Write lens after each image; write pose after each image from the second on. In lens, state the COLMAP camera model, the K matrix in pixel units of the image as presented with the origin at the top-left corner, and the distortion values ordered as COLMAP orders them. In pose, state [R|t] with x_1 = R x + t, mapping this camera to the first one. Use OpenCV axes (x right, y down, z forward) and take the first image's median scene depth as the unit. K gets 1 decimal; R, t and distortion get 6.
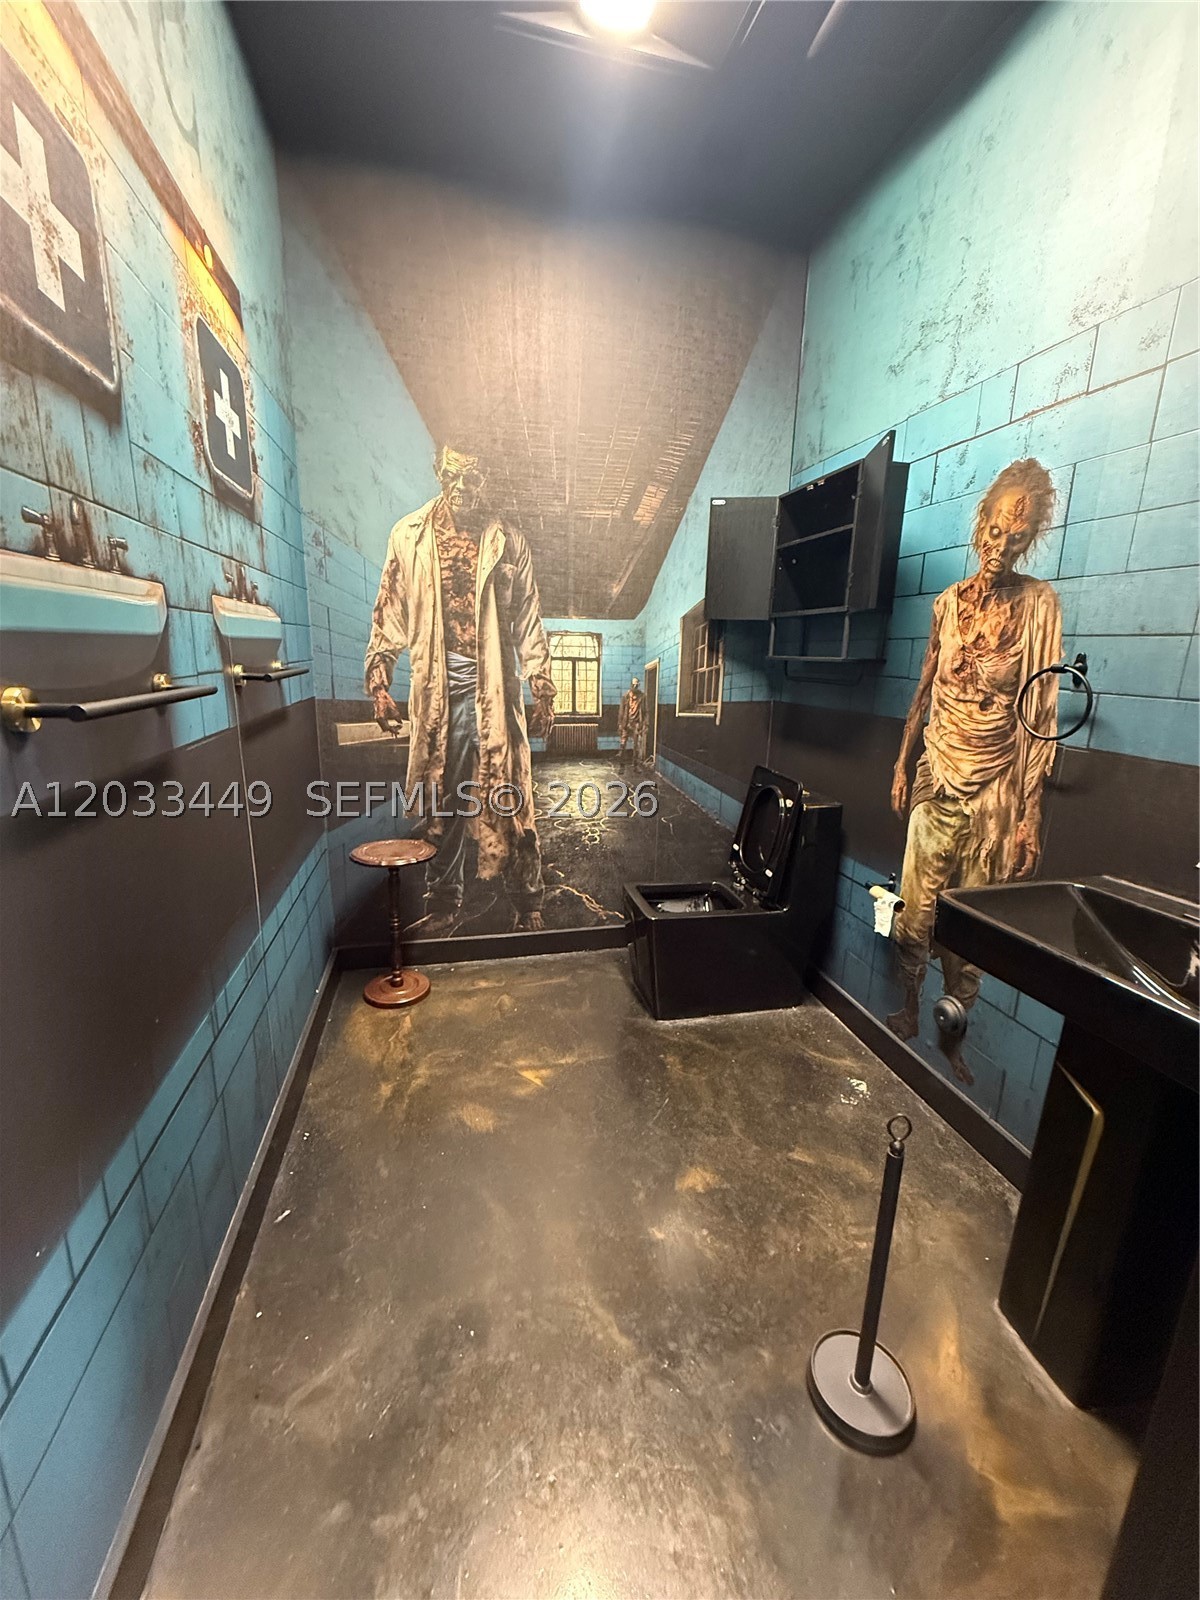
lens RADIAL K [[636.3, 0, 601.5], [0, 636.3, 795.3], [0, 0, 1]] dist [0.000222, -0.000023]
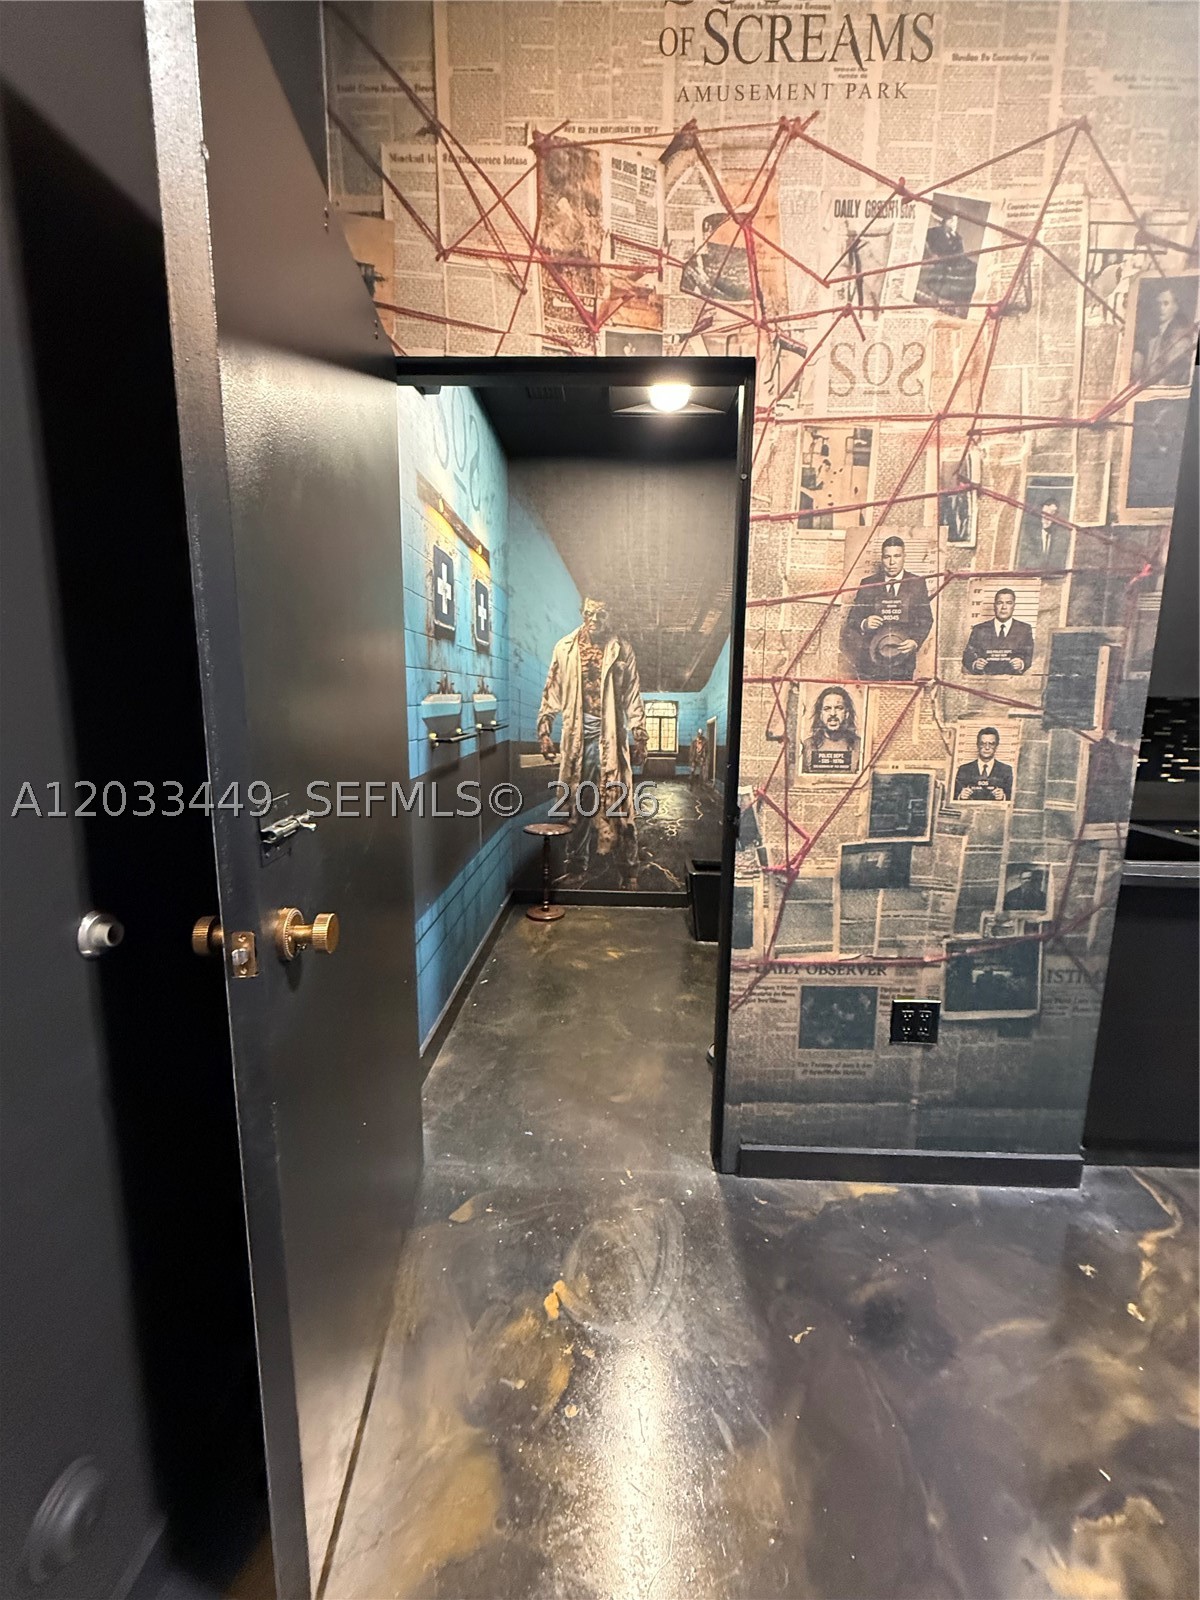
lens RADIAL K [[636.3, 0, 601.1], [0, 636.3, 797.4], [0, 0, 1]] dist [0.000222, -0.000023]
pose [[0.965055, 0.029029, -0.260435, 0.247978], [-0.047275, 0.996825, -0.064073, 0.102180], [0.257748, 0.074146, 0.963363, -0.596695]]
